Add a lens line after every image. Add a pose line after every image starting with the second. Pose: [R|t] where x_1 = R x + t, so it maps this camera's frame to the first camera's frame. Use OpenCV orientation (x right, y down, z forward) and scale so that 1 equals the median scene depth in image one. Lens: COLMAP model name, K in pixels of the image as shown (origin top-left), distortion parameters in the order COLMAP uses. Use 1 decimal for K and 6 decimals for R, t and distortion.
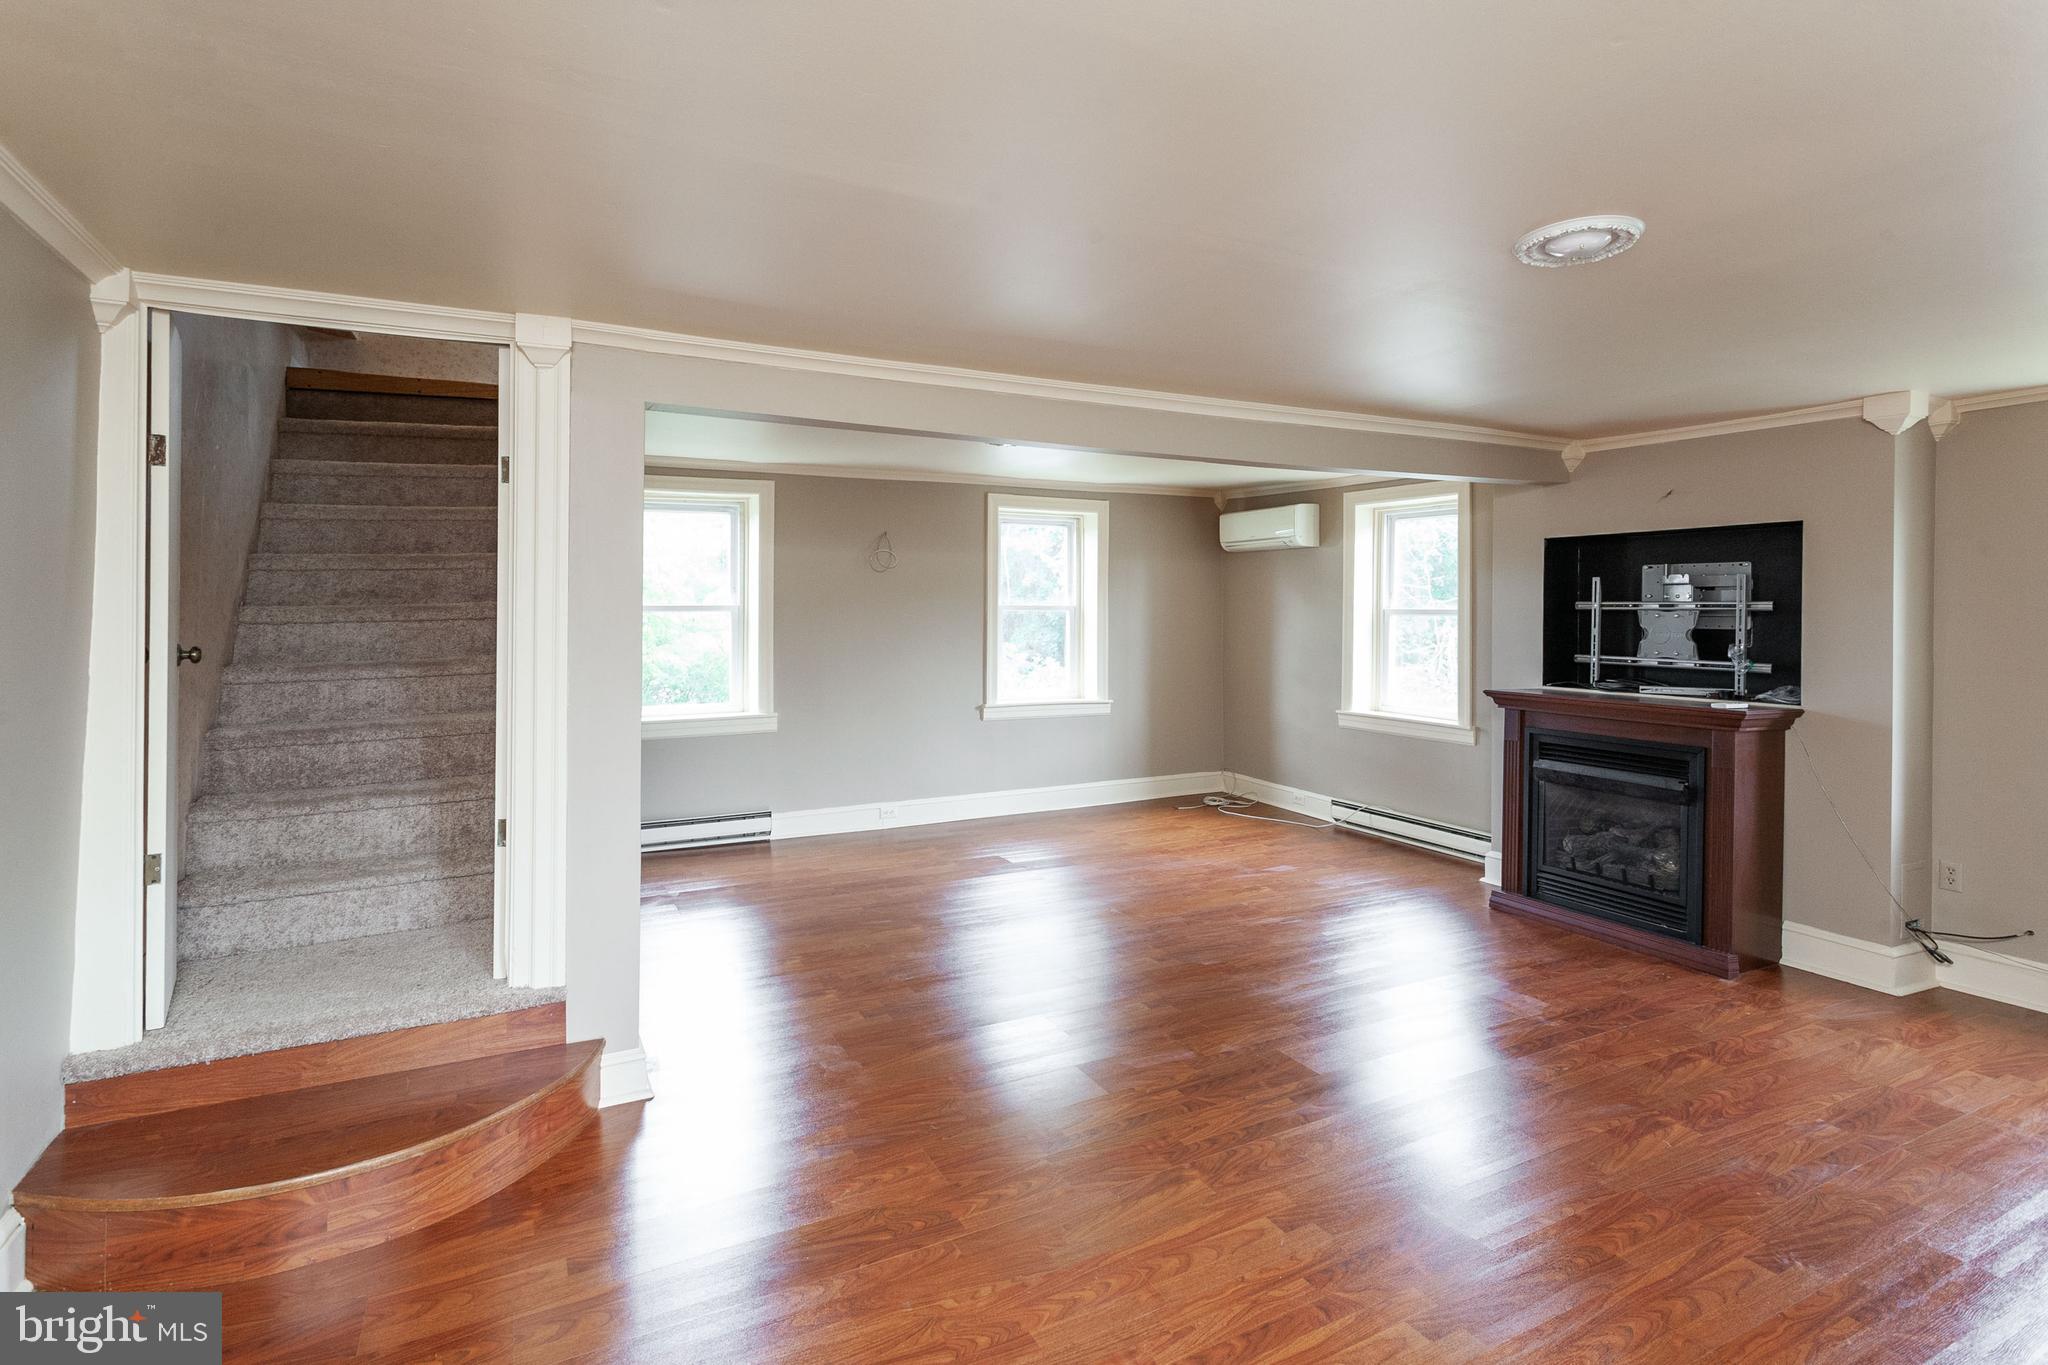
lens RADIAL K [[990.5, 0, 1030.2], [0, 990.5, 609.1], [0, 0, 1]] dist [0.001025, 0.001389]
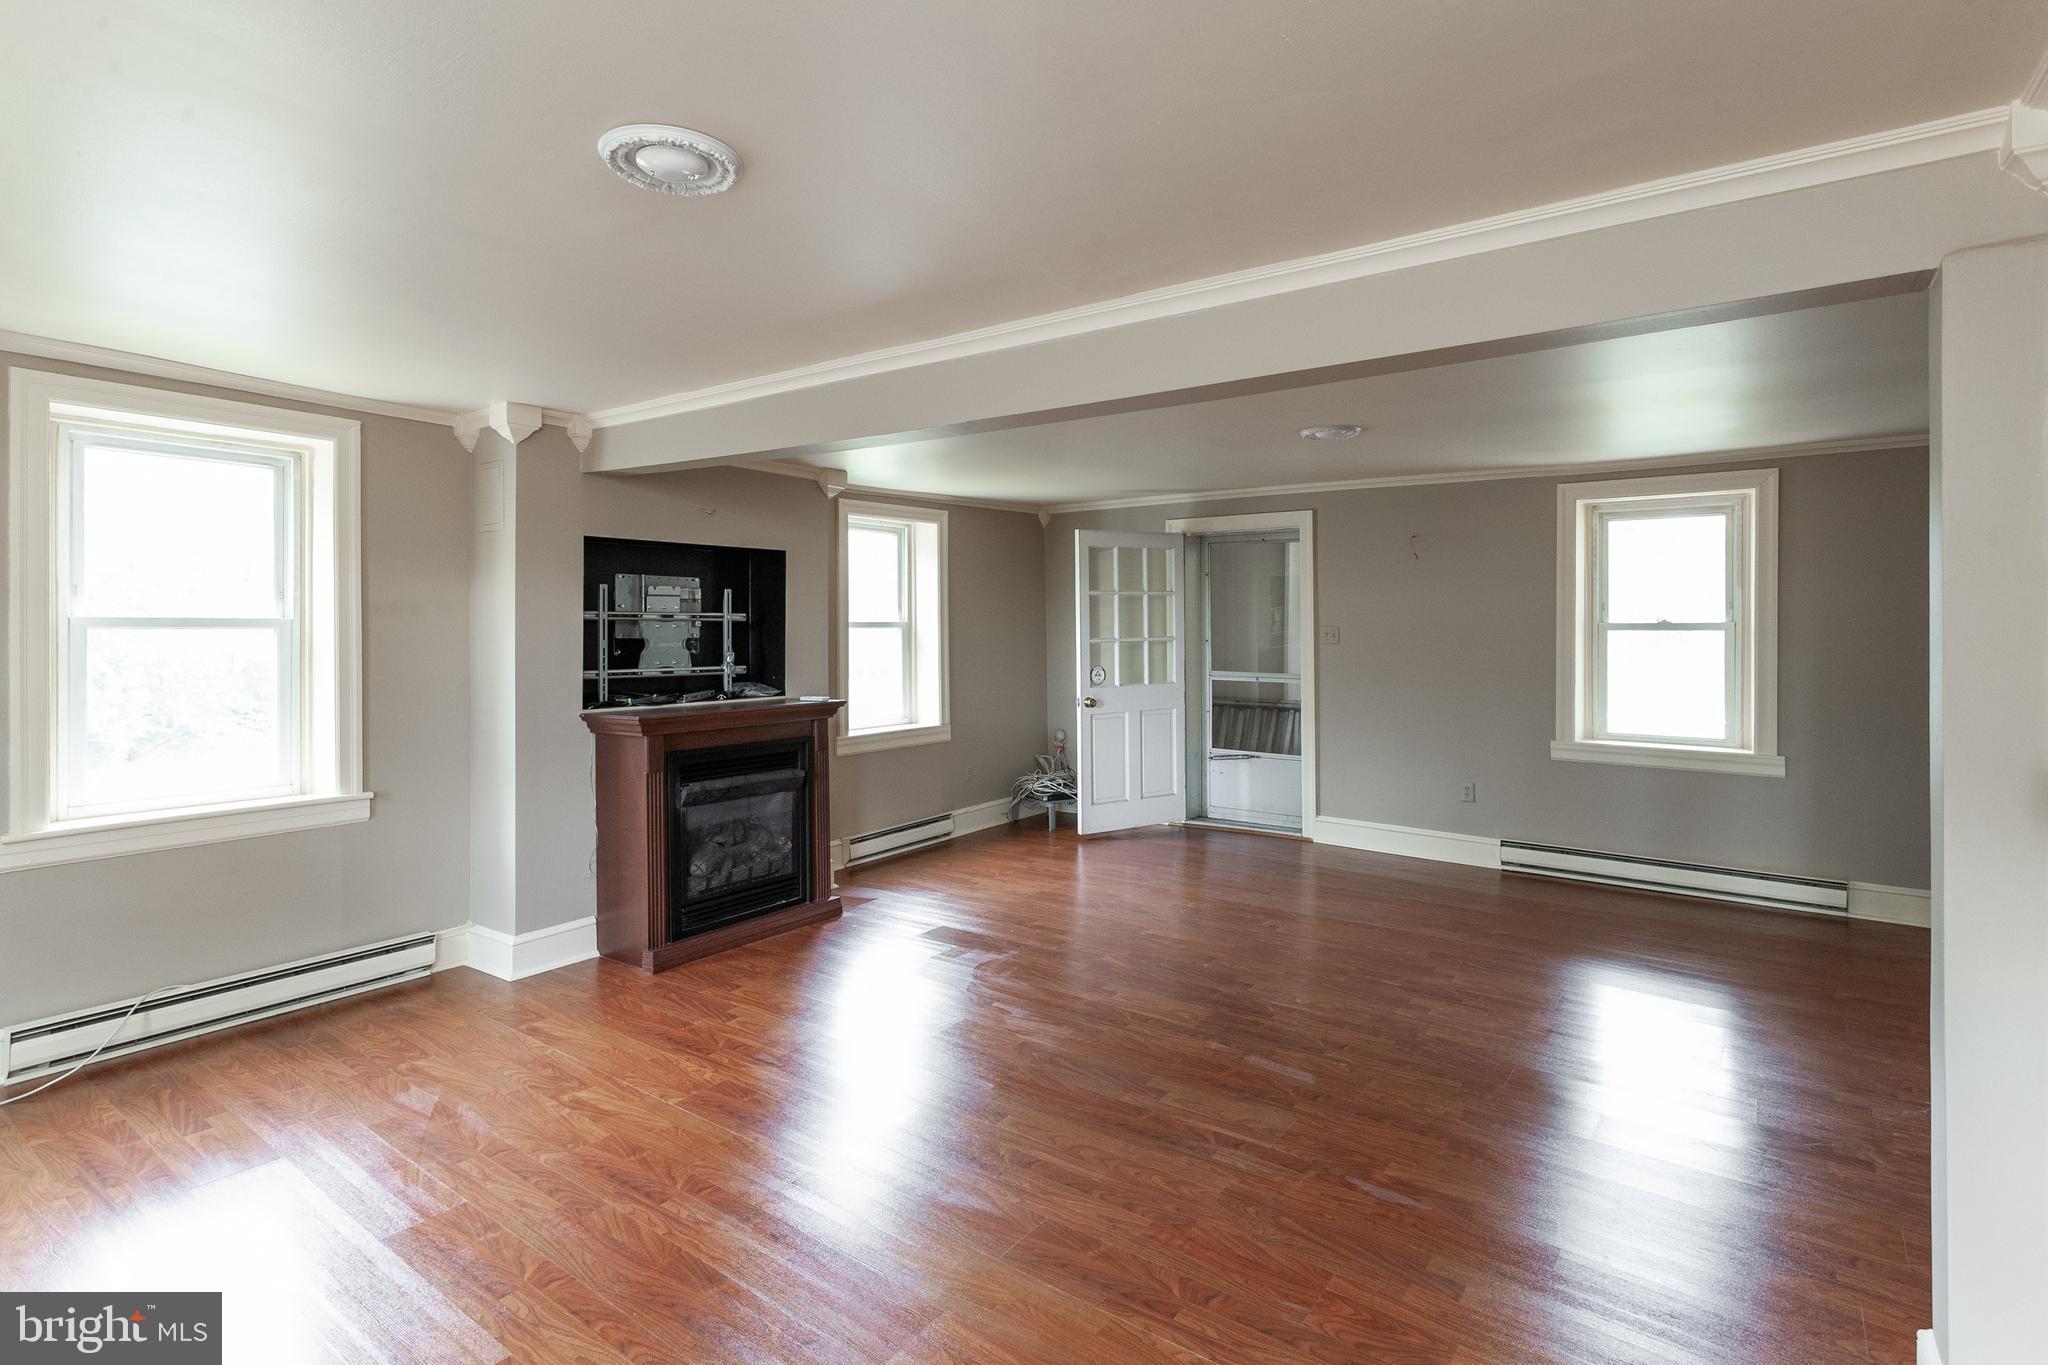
lens RADIAL K [[990.5, 0, 1020.5], [0, 990.5, 622.9], [0, 0, 1]] dist [0.001025, 0.001389]
pose [[-0.424712, -0.003628, 0.905321, -0.417972], [-0.004037, 0.999990, 0.002114, -0.000298], [-0.905320, -0.002757, -0.424722, 1.042897]]
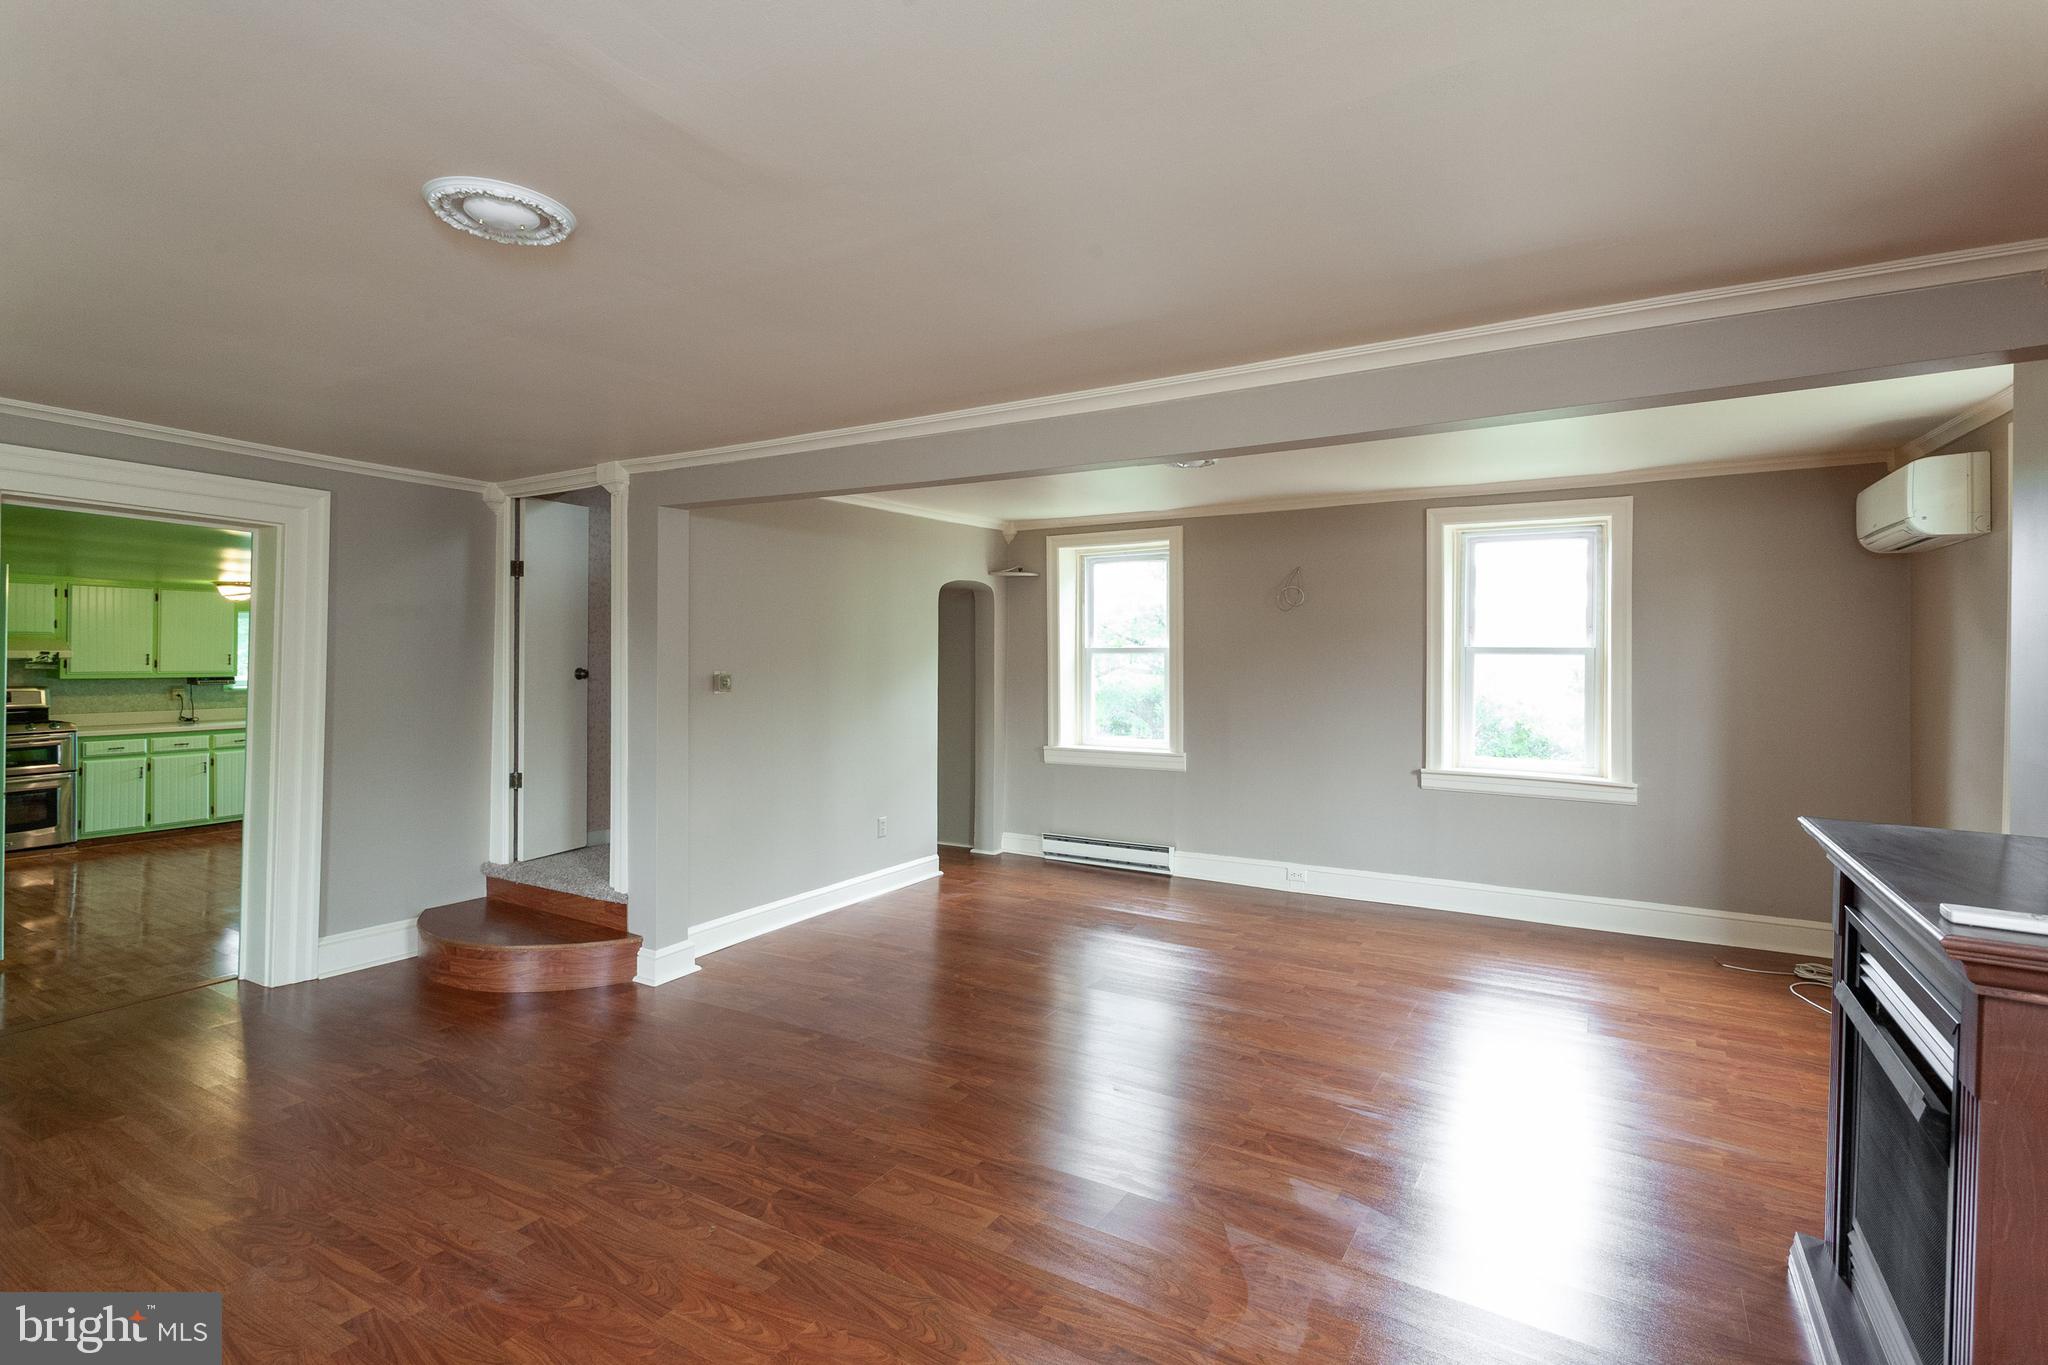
lens RADIAL K [[990.5, 0, 1029.3], [0, 990.5, 649.9], [0, 0, 1]] dist [0.001025, 0.001389]
pose [[0.521213, -0.000571, -0.853427, 0.662451], [-0.002480, 0.999995, -0.002183, 0.001642], [0.853423, 0.003254, 0.521208, 0.414619]]
